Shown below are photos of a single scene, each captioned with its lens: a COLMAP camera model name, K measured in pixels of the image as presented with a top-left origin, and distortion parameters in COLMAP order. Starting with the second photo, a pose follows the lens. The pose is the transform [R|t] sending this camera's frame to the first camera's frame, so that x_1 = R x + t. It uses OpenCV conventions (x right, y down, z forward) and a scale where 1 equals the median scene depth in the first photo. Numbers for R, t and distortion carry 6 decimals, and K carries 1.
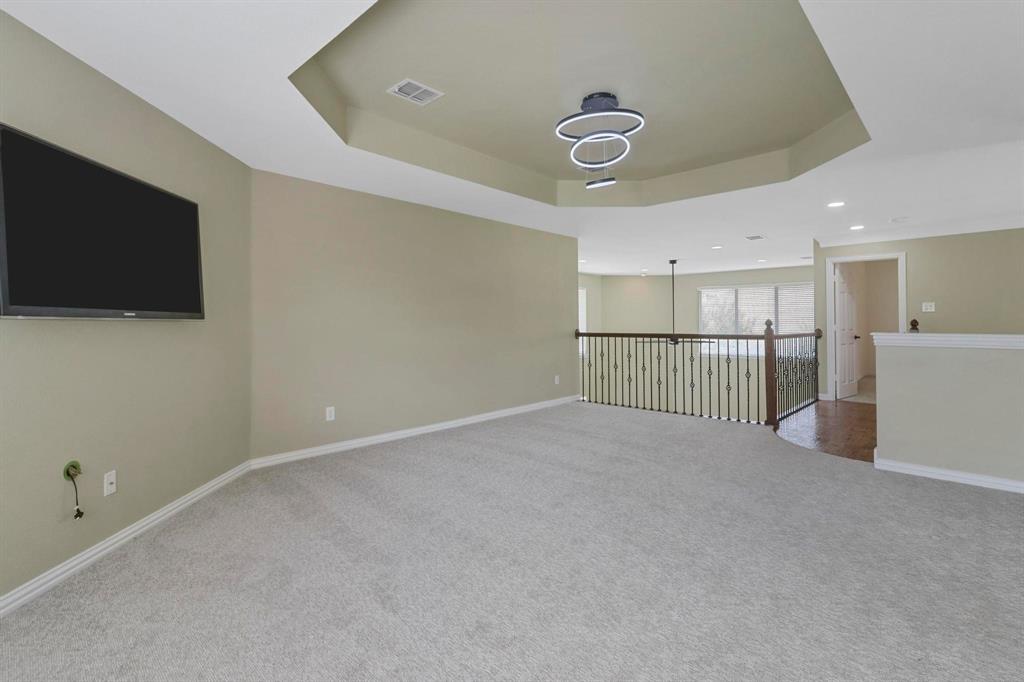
lens RADIAL K [[480.2, 0, 510.0], [0, 480.2, 330.8], [0, 0, 1]] dist [0.000109, -0.000424]
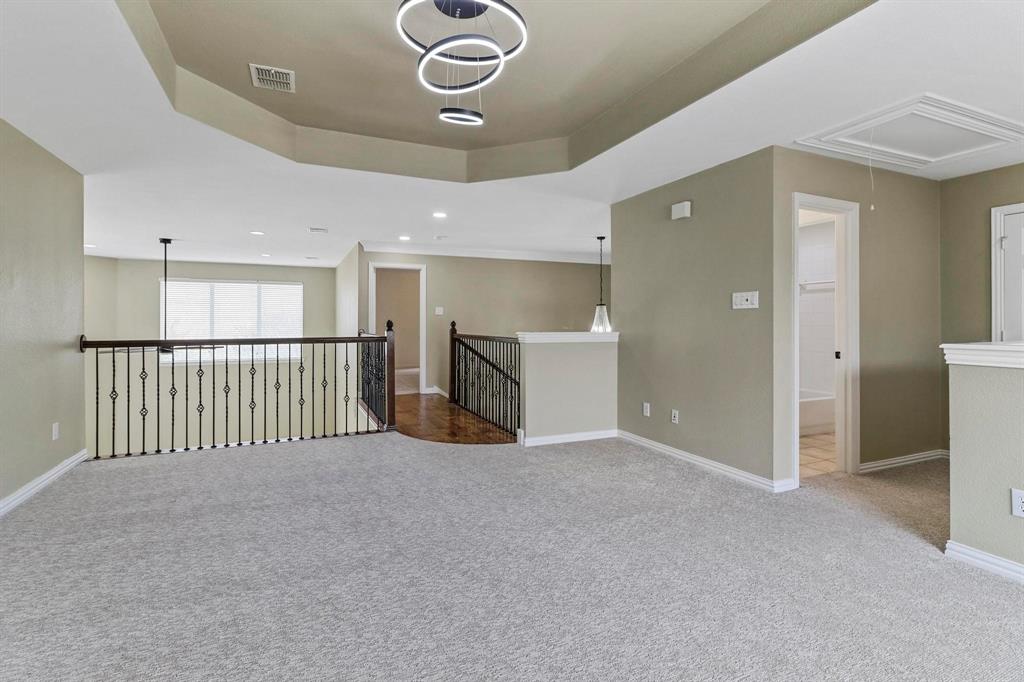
lens RADIAL K [[486.8, 0, 511.1], [0, 486.8, 318.2], [0, 0, 1]] dist [0.019434, -0.001207]
pose [[0.390261, 0.011531, 0.920632, -0.204927], [0.017636, 0.999644, -0.019997, -0.003178], [-0.920535, 0.024040, 0.389919, 0.328608]]
